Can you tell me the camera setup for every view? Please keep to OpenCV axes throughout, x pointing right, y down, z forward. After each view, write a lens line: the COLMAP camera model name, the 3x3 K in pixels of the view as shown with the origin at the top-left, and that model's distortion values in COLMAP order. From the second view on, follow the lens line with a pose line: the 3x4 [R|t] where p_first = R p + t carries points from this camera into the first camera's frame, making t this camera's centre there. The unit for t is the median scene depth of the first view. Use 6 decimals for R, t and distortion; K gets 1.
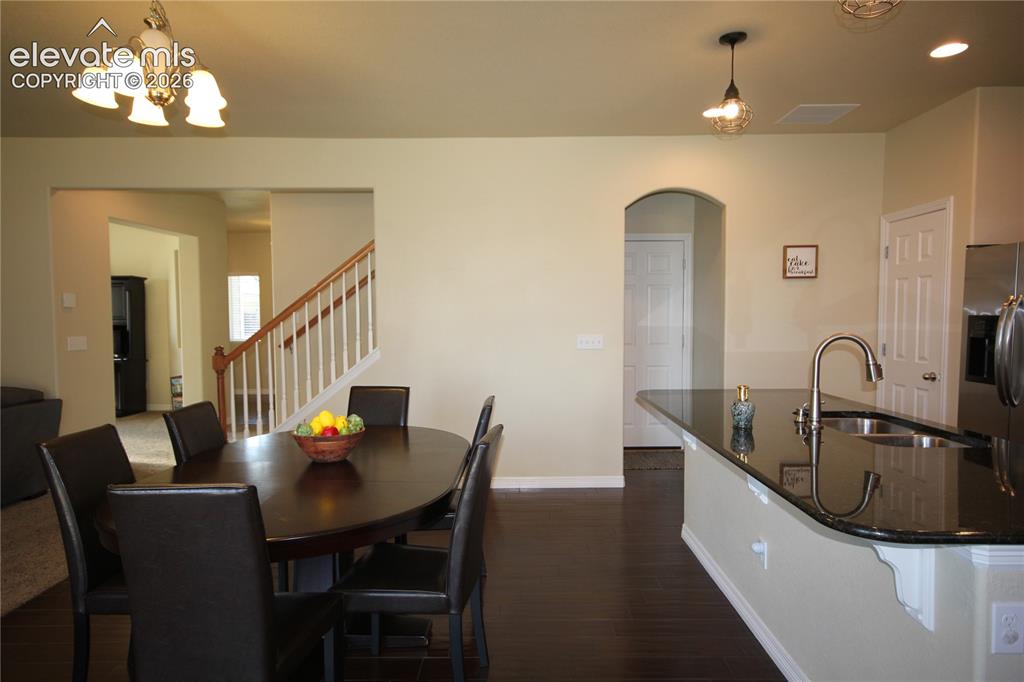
lens RADIAL K [[616.7, 0, 515.5], [0, 616.7, 345.5], [0, 0, 1]] dist [0.005869, 0.023894]
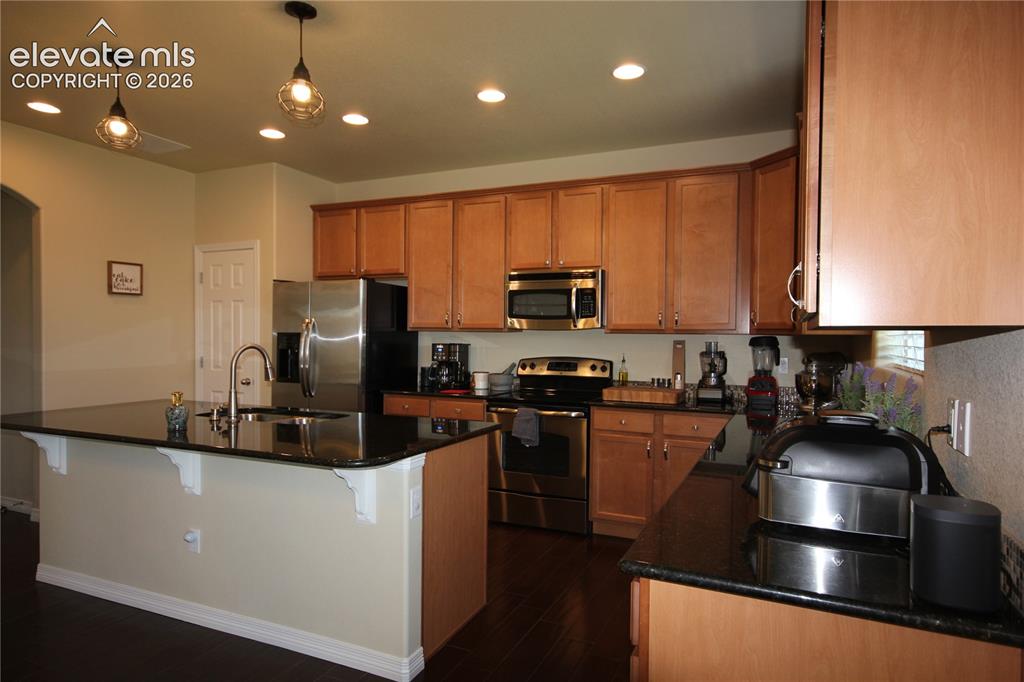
lens RADIAL K [[616.7, 0, 515.5], [0, 616.7, 345.5], [0, 0, 1]] dist [0.005869, 0.023894]
pose [[0.414527, -0.007844, 0.910003, -0.247559], [0.037821, 0.999247, -0.008615, 0.009426], [-0.909251, 0.037988, 0.414511, -0.003728]]
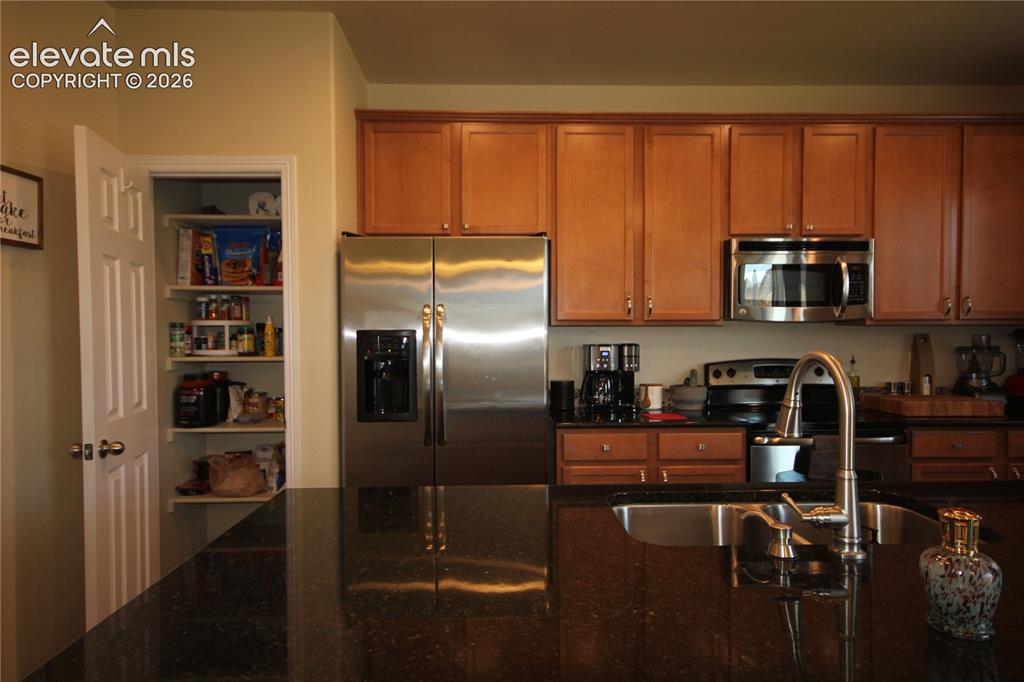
lens RADIAL K [[616.7, 0, 515.5], [0, 616.7, 345.5], [0, 0, 1]] dist [0.005869, 0.023894]
pose [[-0.025950, -0.014880, 0.999552, 0.015403], [0.058554, 0.998150, 0.016379, -0.030320], [-0.997947, 0.058953, -0.025031, 0.805574]]
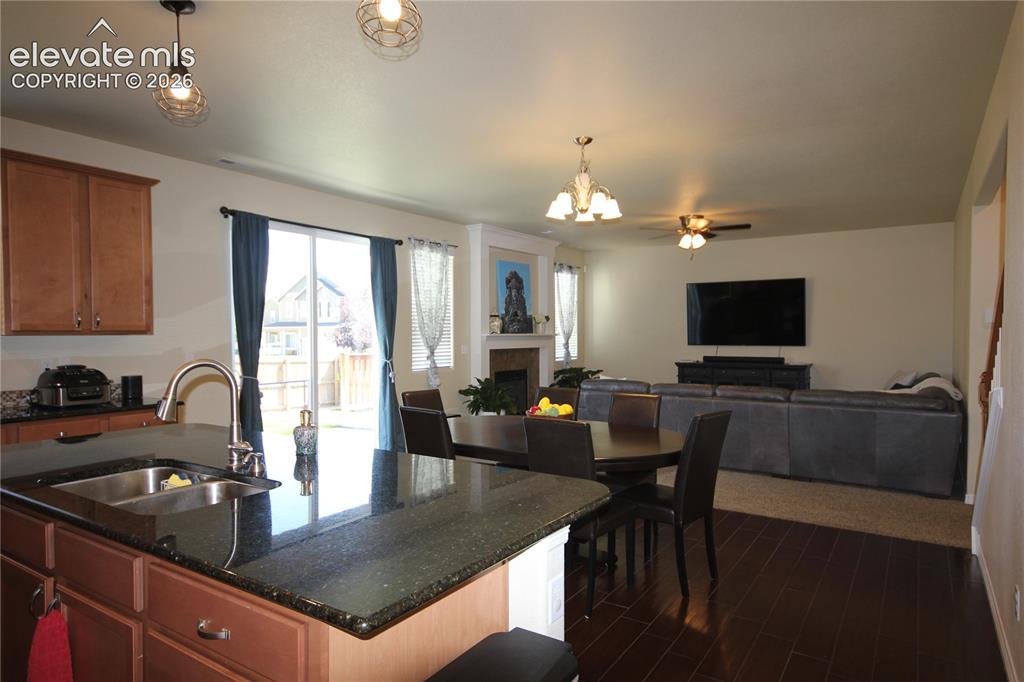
lens RADIAL K [[616.7, 0, 515.5], [0, 616.7, 345.5], [0, 0, 1]] dist [0.005869, 0.023894]
pose [[-0.559903, 0.024515, -0.828195, 0.630622], [-0.039052, 0.997671, 0.055932, -0.063819], [0.827637, 0.063660, -0.557642, 1.153579]]
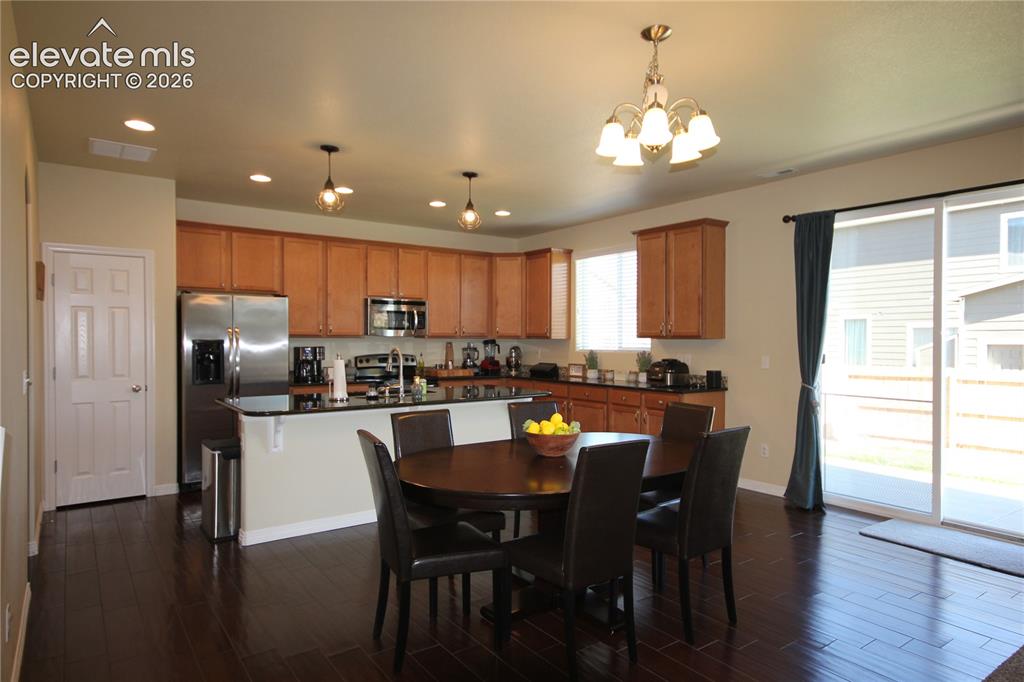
lens RADIAL K [[616.7, 0, 515.5], [0, 616.7, 345.5], [0, 0, 1]] dist [0.005869, 0.023894]
pose [[-0.580223, -0.006204, 0.814434, -0.847530], [0.044518, 0.998234, 0.039320, -0.055840], [-0.813240, 0.059071, -0.578923, 1.174728]]
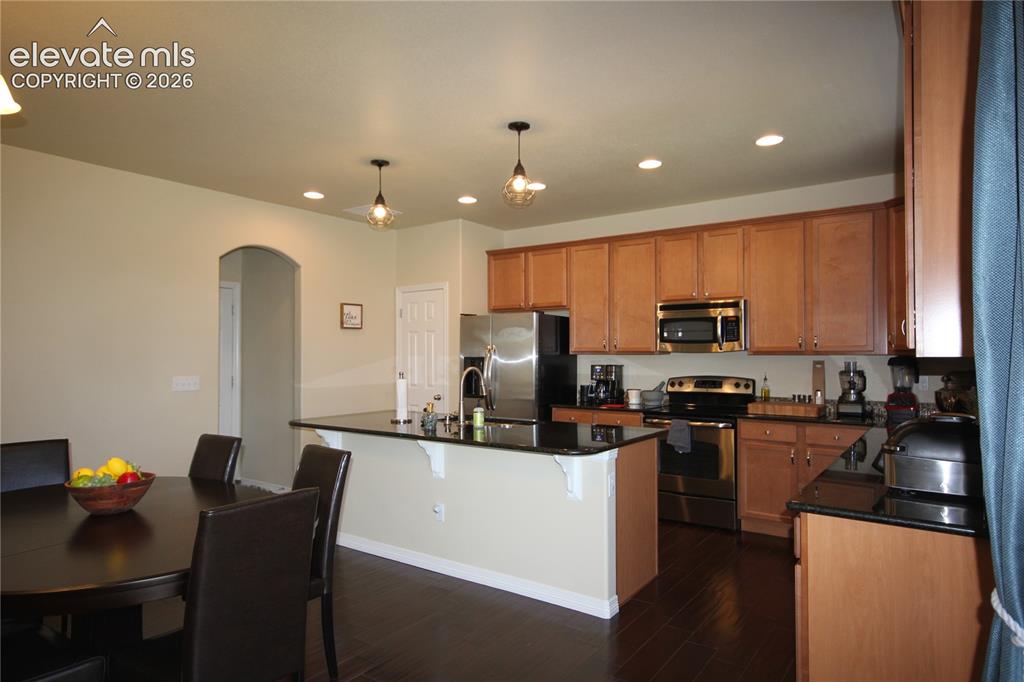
lens RADIAL K [[616.7, 0, 515.5], [0, 616.7, 345.5], [0, 0, 1]] dist [0.005869, 0.023894]
pose [[0.580774, 0.013531, 0.813952, -0.482543], [0.043215, 0.997940, -0.047425, 0.003842], [-0.812917, 0.062717, 0.578992, -0.038152]]
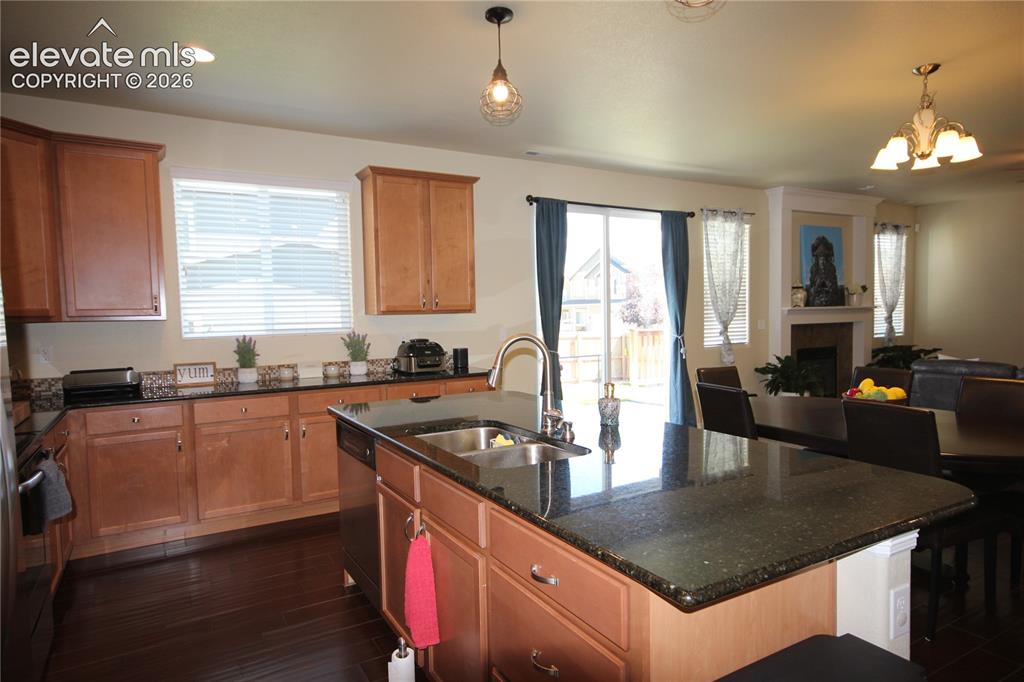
lens RADIAL K [[616.7, 0, 515.5], [0, 616.7, 345.5], [0, 0, 1]] dist [0.005869, 0.023894]
pose [[-0.865810, 0.049515, -0.497917, 0.641348], [-0.003137, 0.994535, 0.104356, -0.062157], [0.500363, 0.091915, -0.860923, 1.140972]]
